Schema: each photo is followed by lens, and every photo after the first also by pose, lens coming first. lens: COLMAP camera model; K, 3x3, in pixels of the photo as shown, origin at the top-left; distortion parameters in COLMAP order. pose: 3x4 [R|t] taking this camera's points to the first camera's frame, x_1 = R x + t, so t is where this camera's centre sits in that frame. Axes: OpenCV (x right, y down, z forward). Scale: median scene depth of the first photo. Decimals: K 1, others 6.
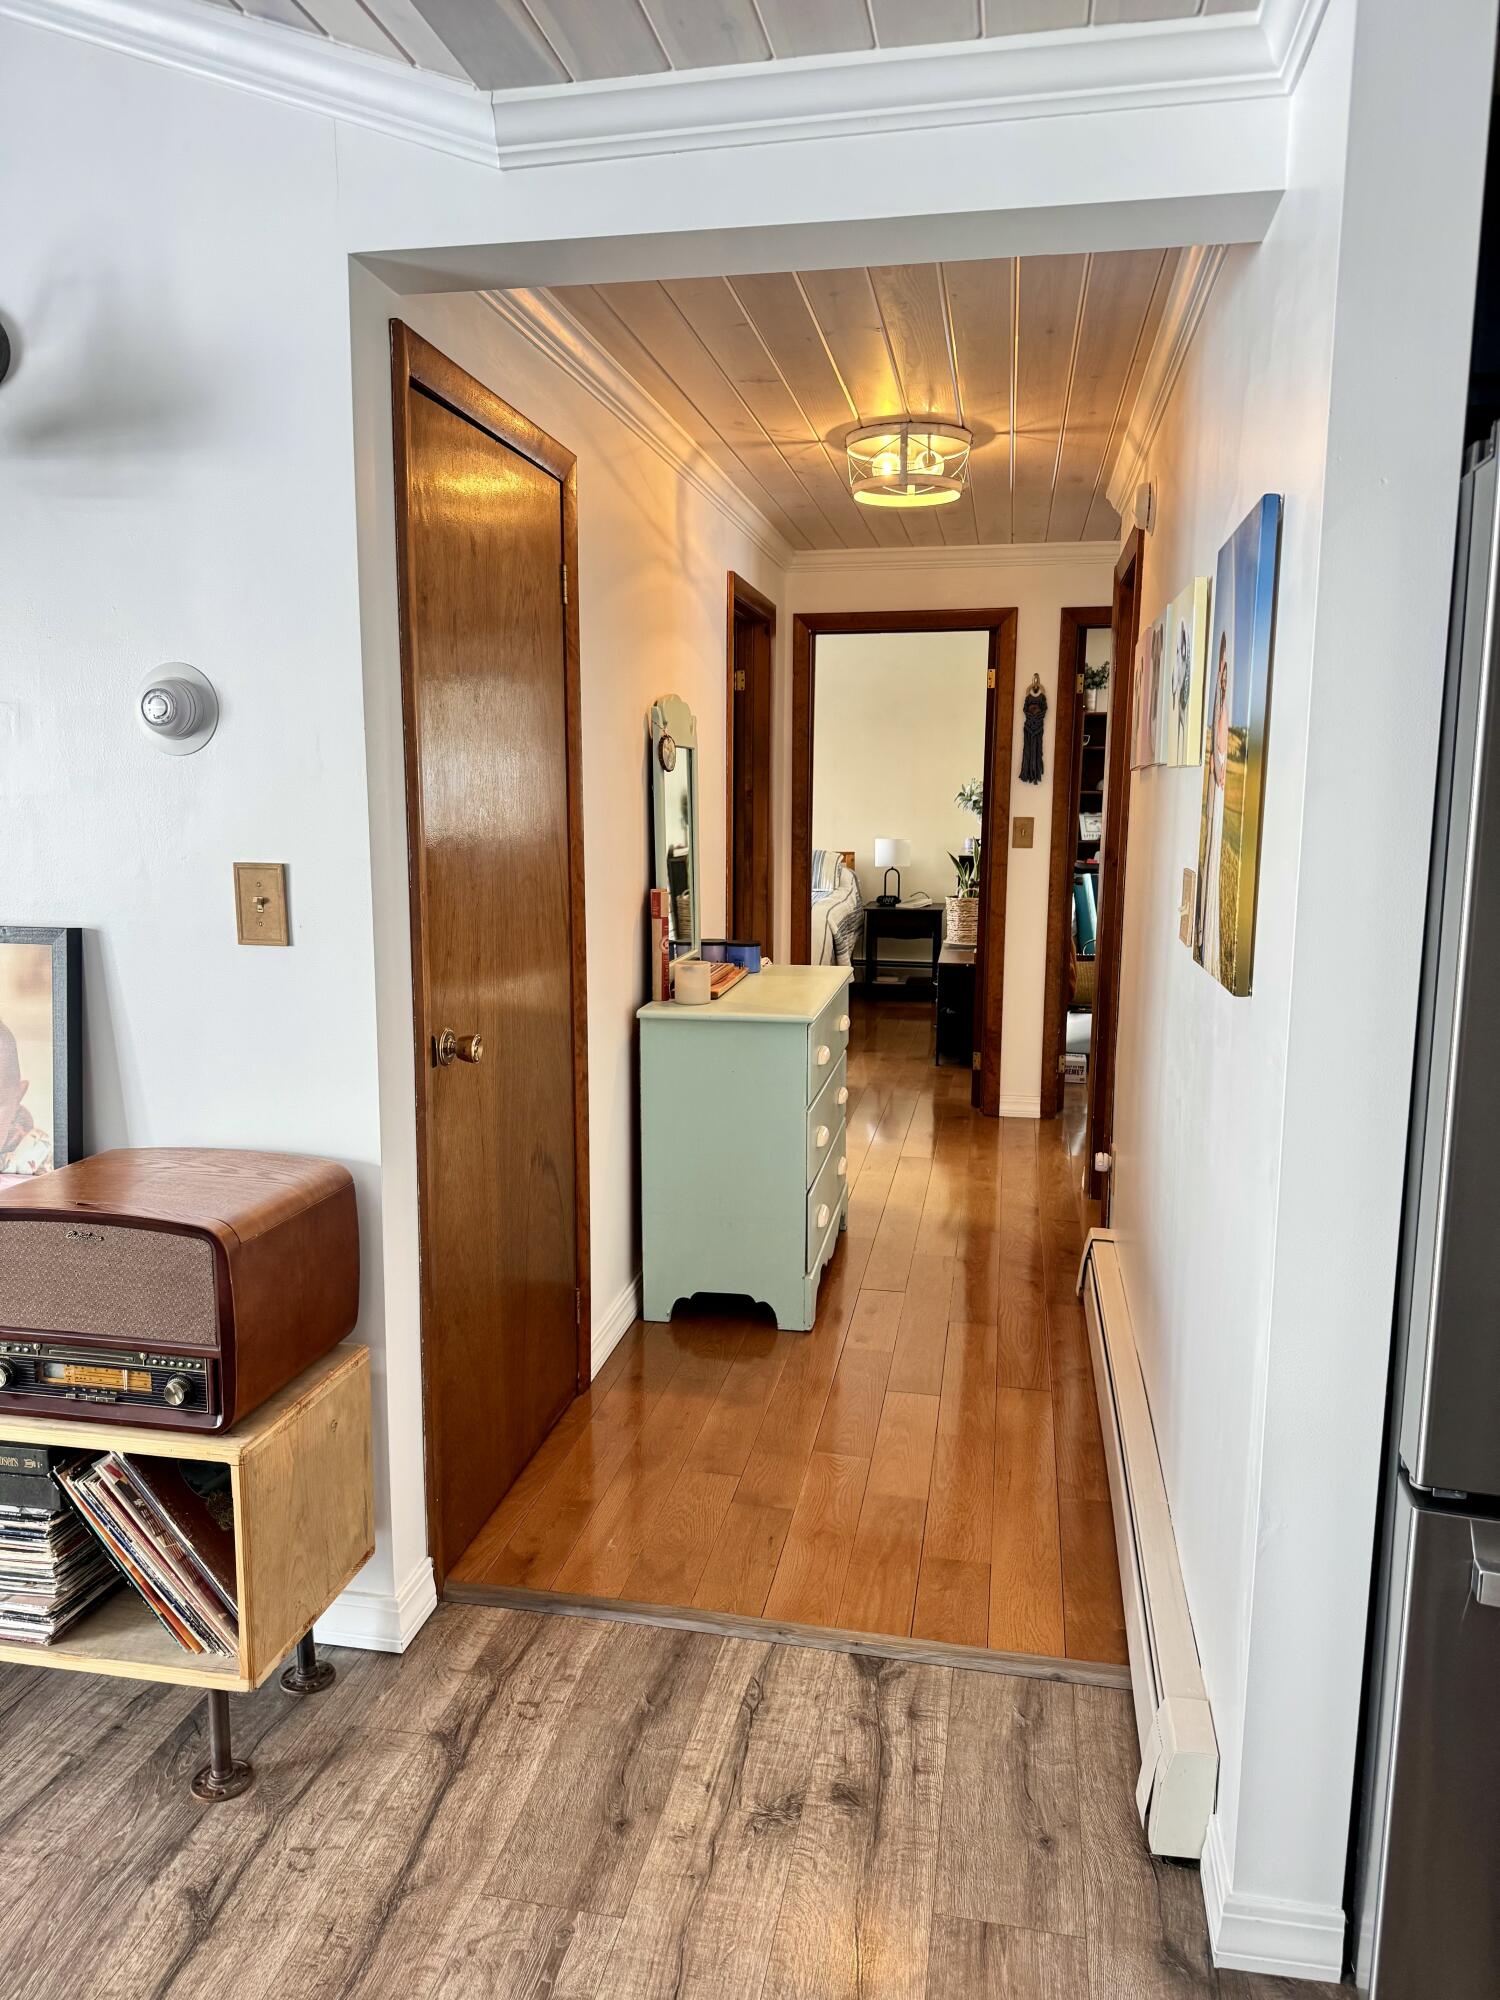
lens RADIAL K [[1401.4, 0, 752.8], [0, 1401.4, 1008.3], [0, 0, 1]] dist [0.006270, -0.002150]
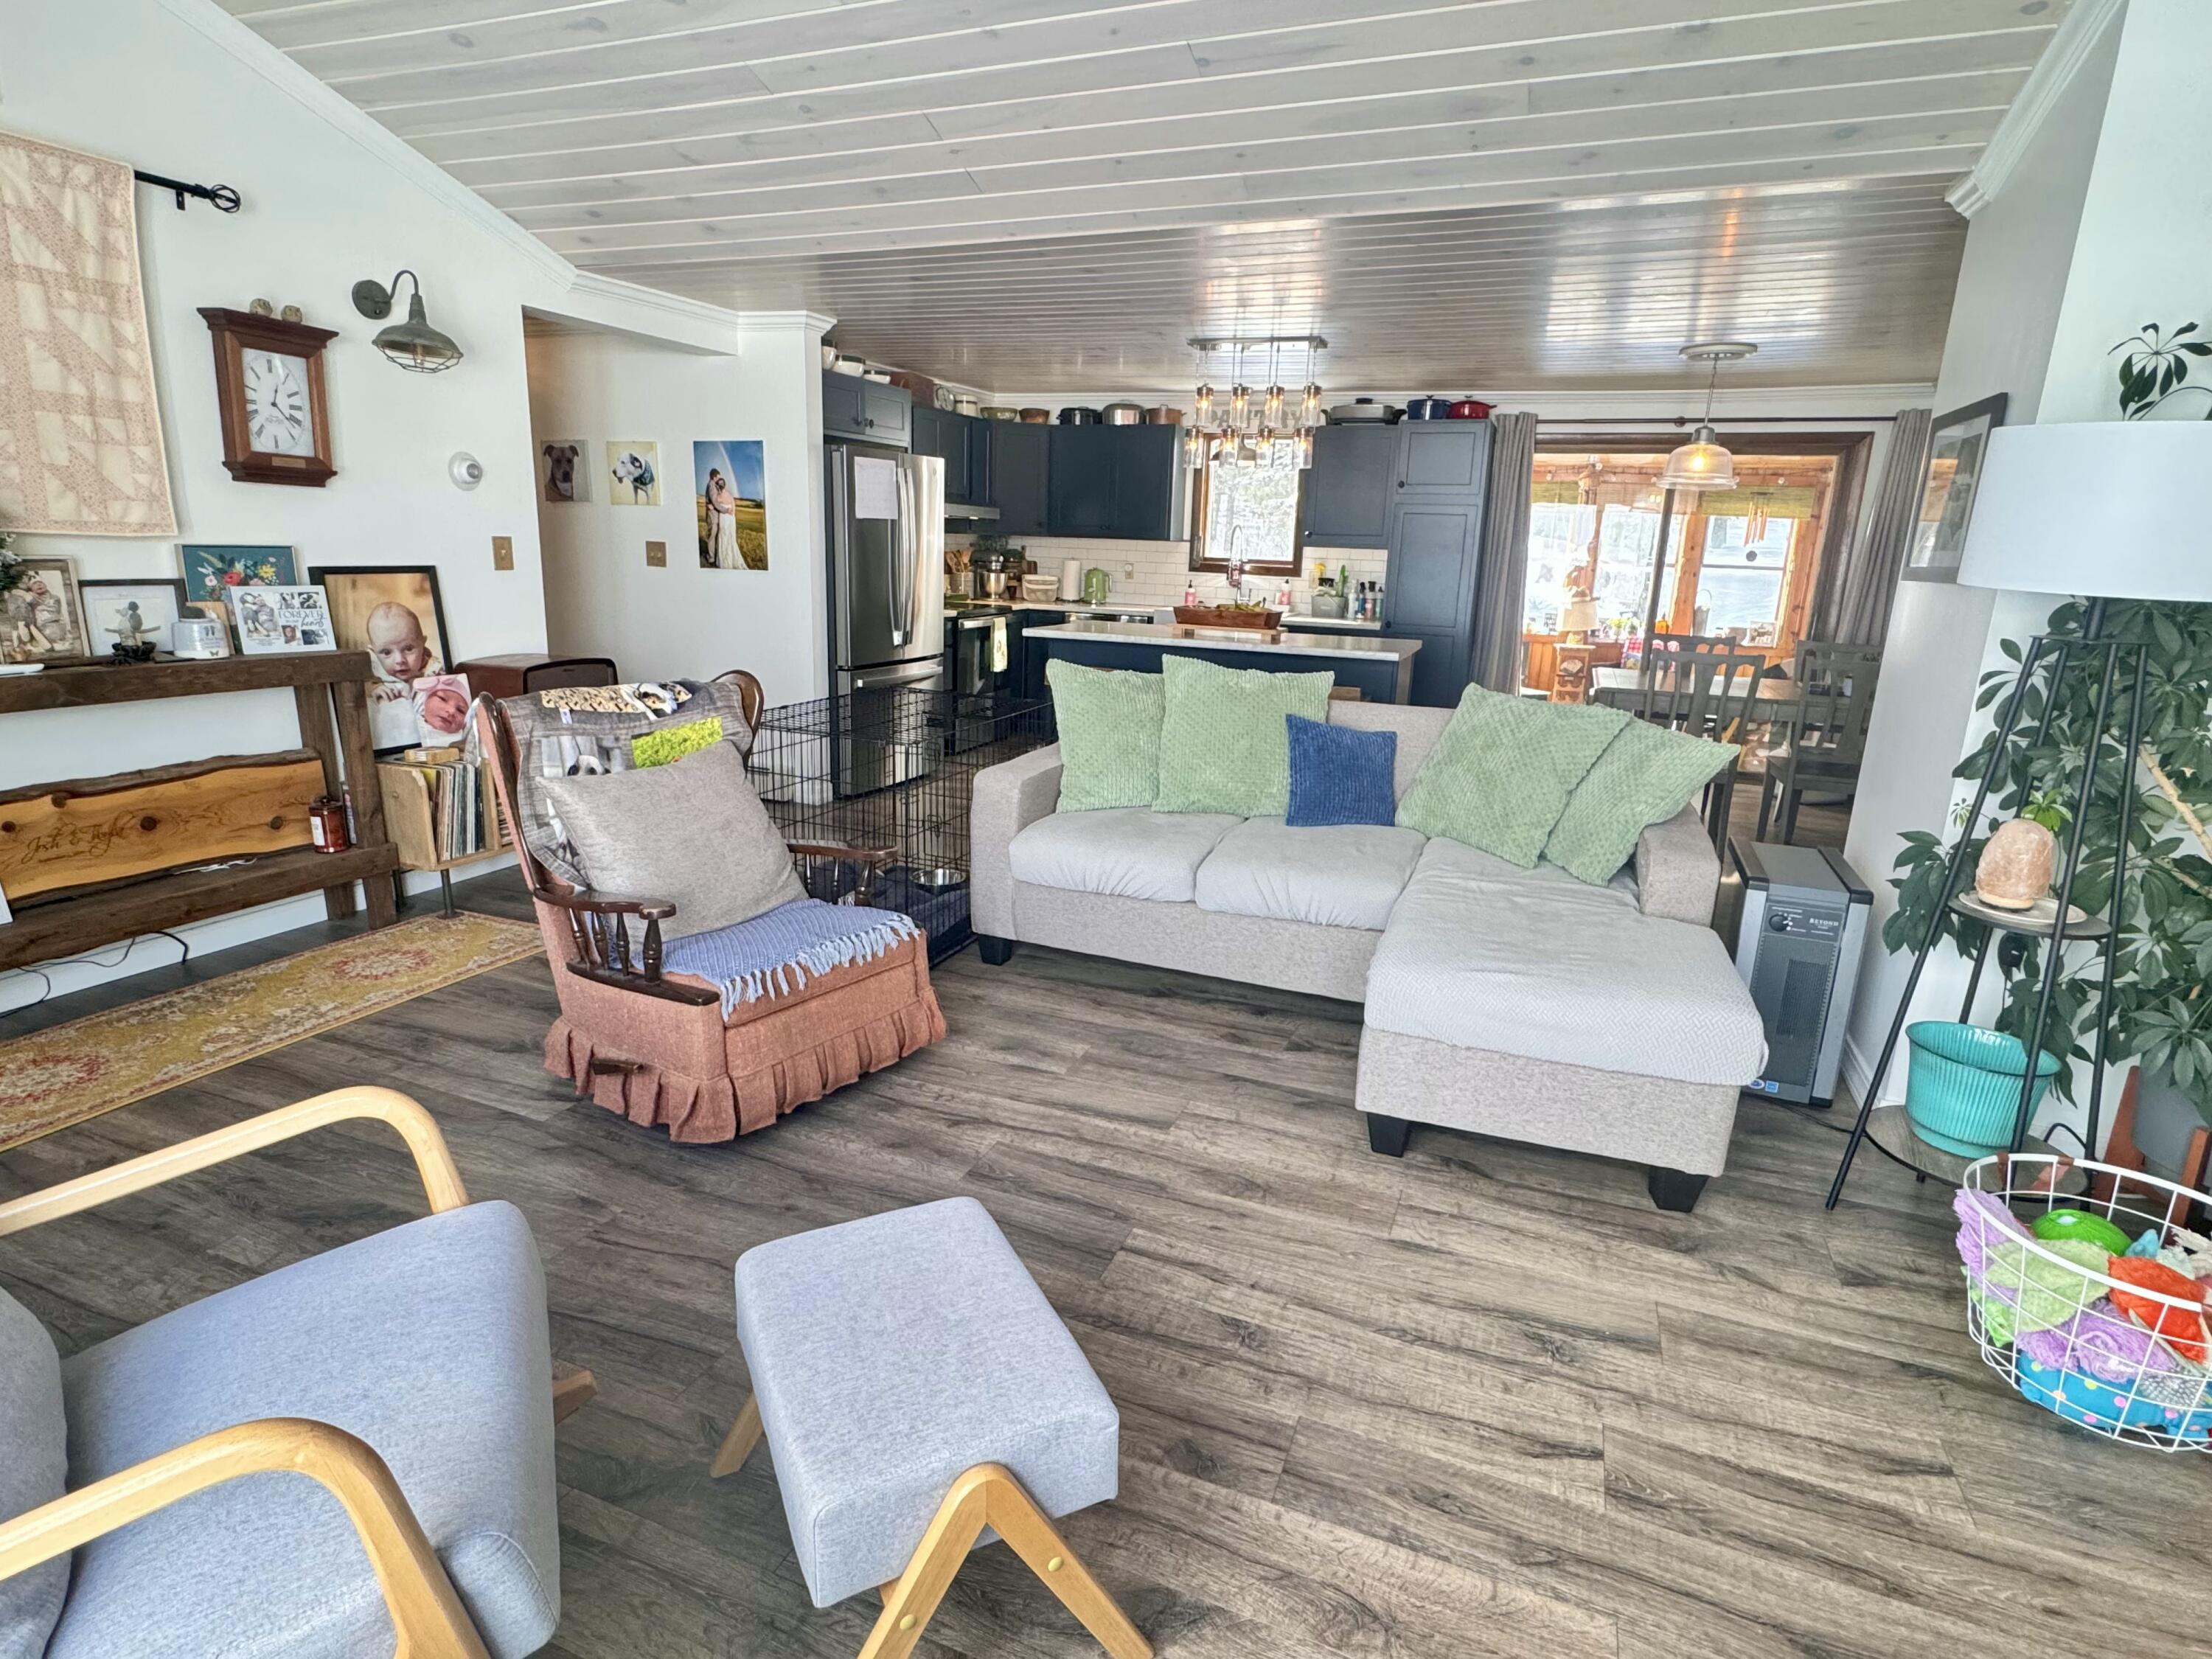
lens RADIAL K [[1181.4, 0, 1100.4], [0, 1181.4, 824.2], [0, 0, 1]] dist [0.003091, 0.000119]
pose [[0.187647, -0.229435, 0.955065, -2.683217], [0.120962, 0.970333, 0.209337, 0.096163], [-0.974760, 0.076245, 0.209833, -0.509981]]
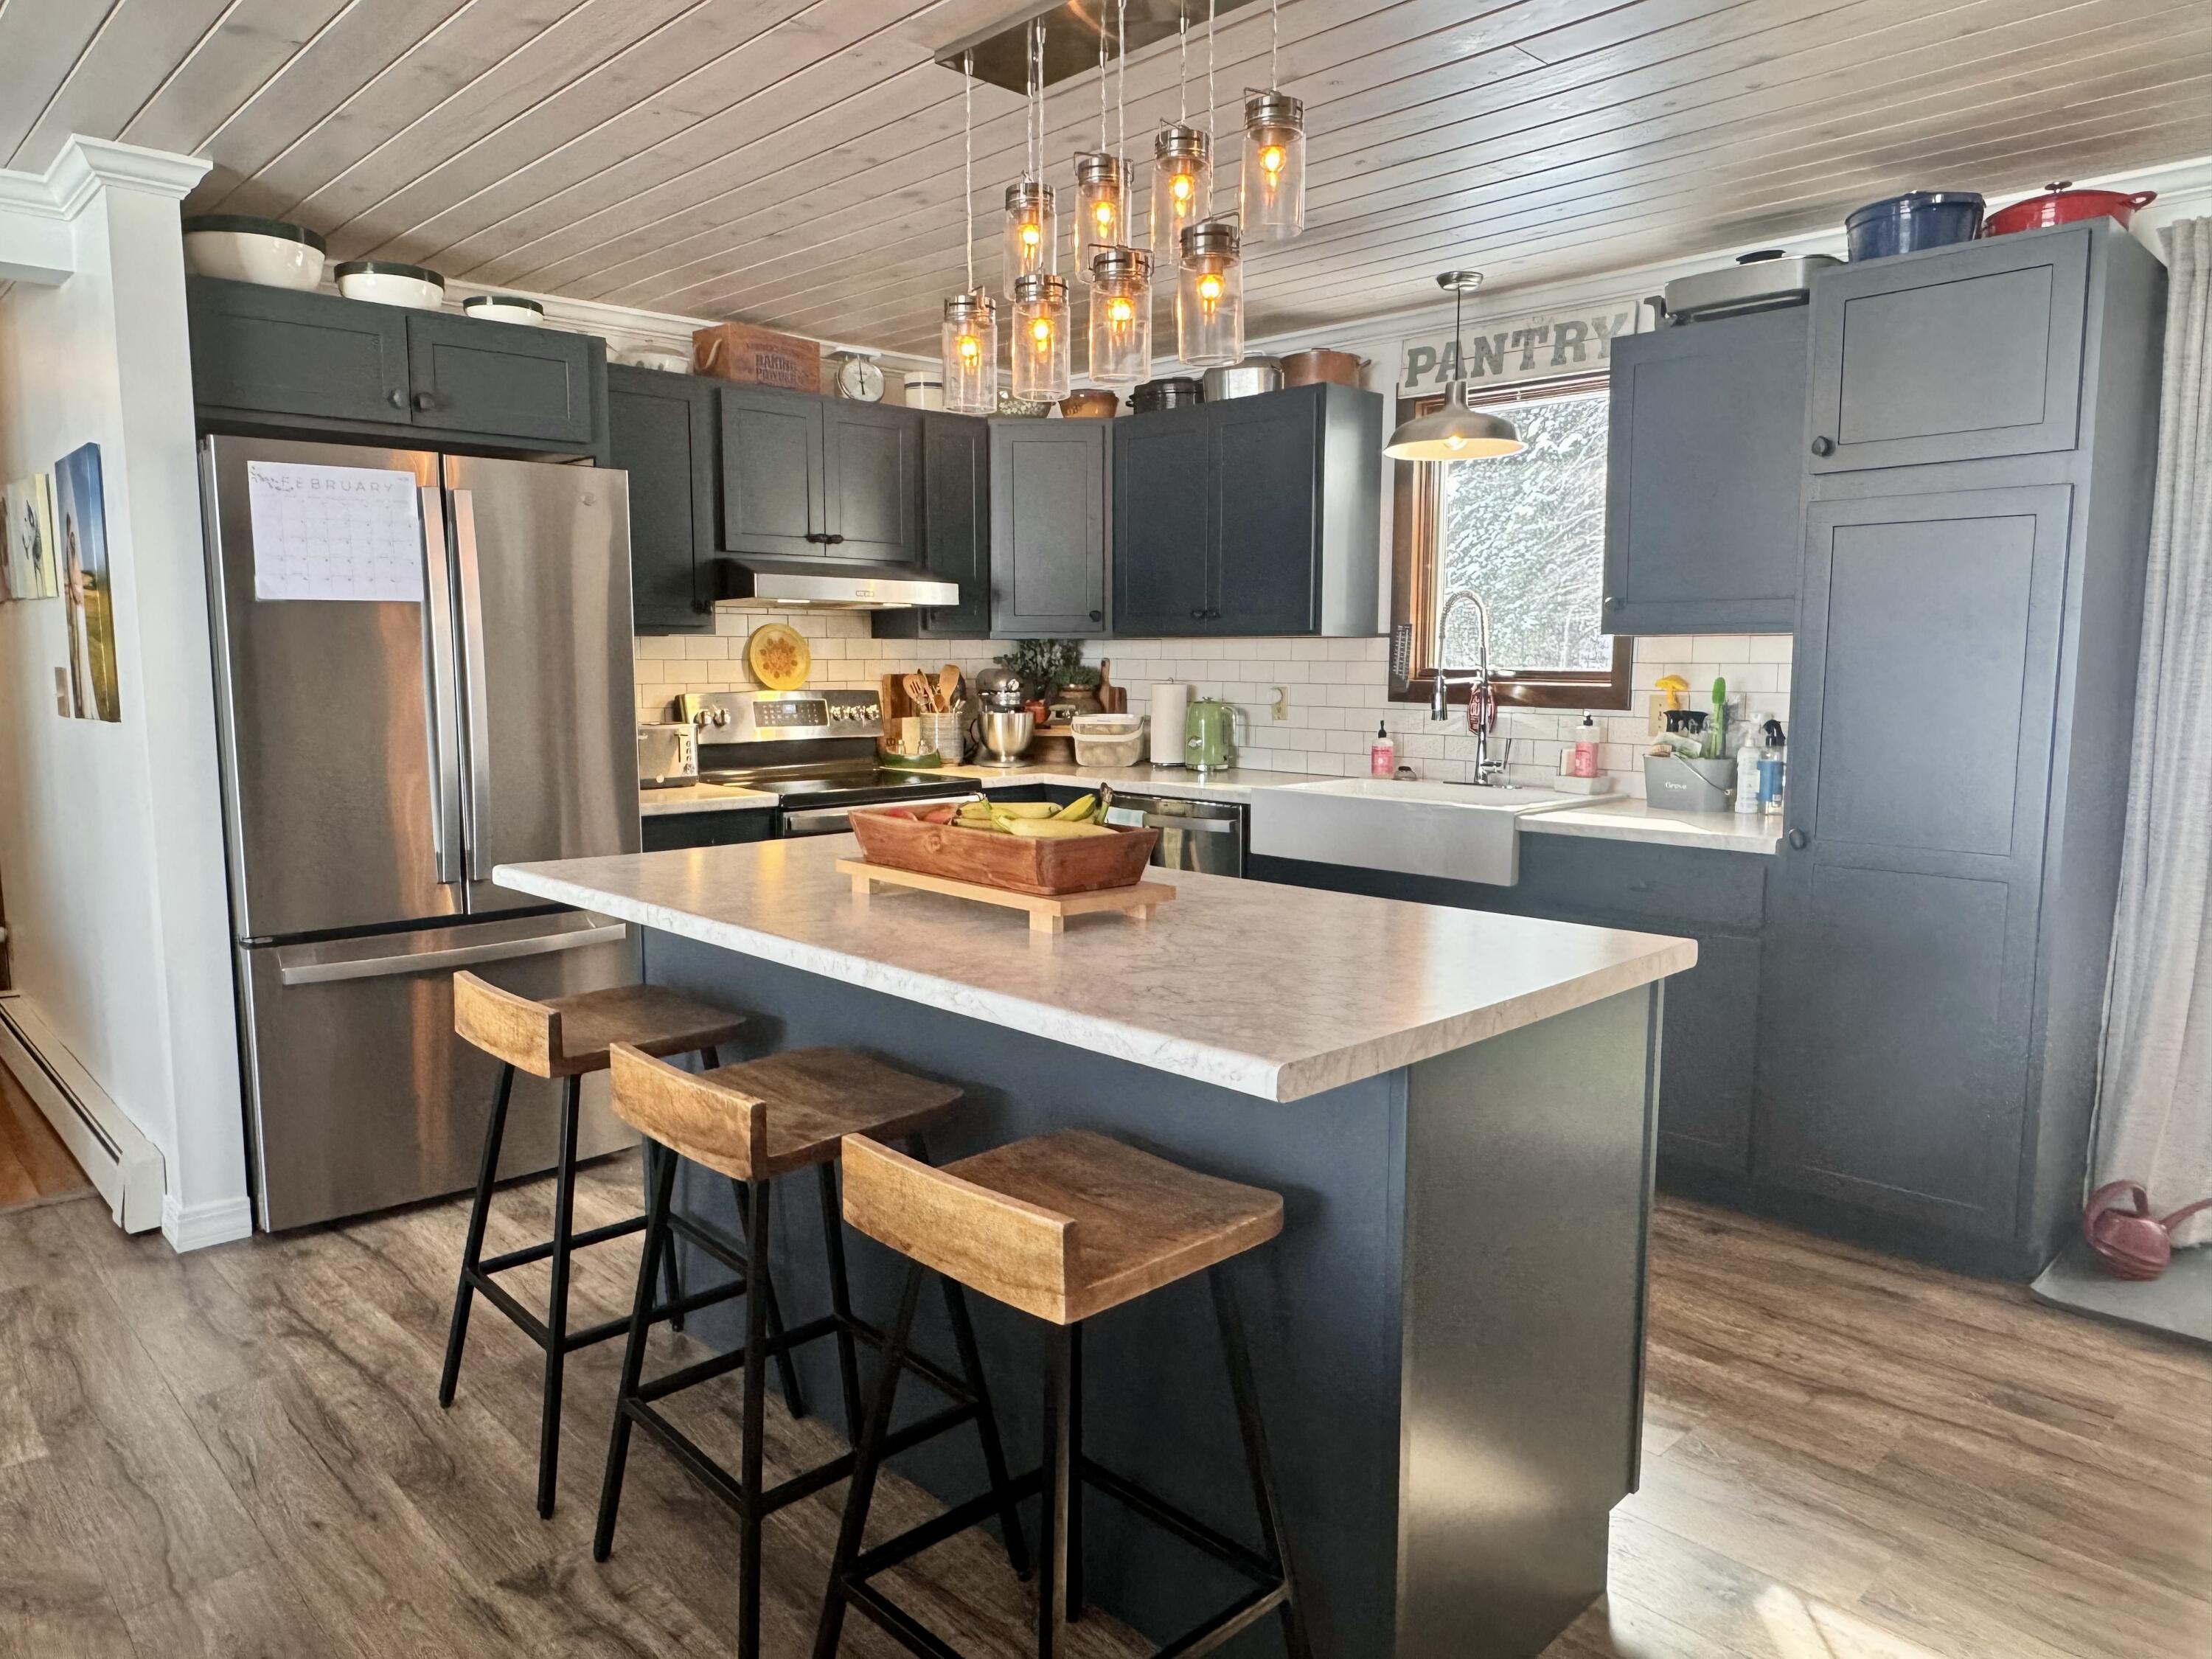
lens RADIAL K [[1459.0, 0, 1115.1], [0, 1459.0, 825.3], [0, 0, 1]] dist [0.001109, -0.000639]
pose [[0.578584, -0.098922, 0.809602, -0.406104], [0.130918, 0.991011, 0.027527, 0.225312], [-0.805047, 0.090064, 0.586334, -1.035639]]
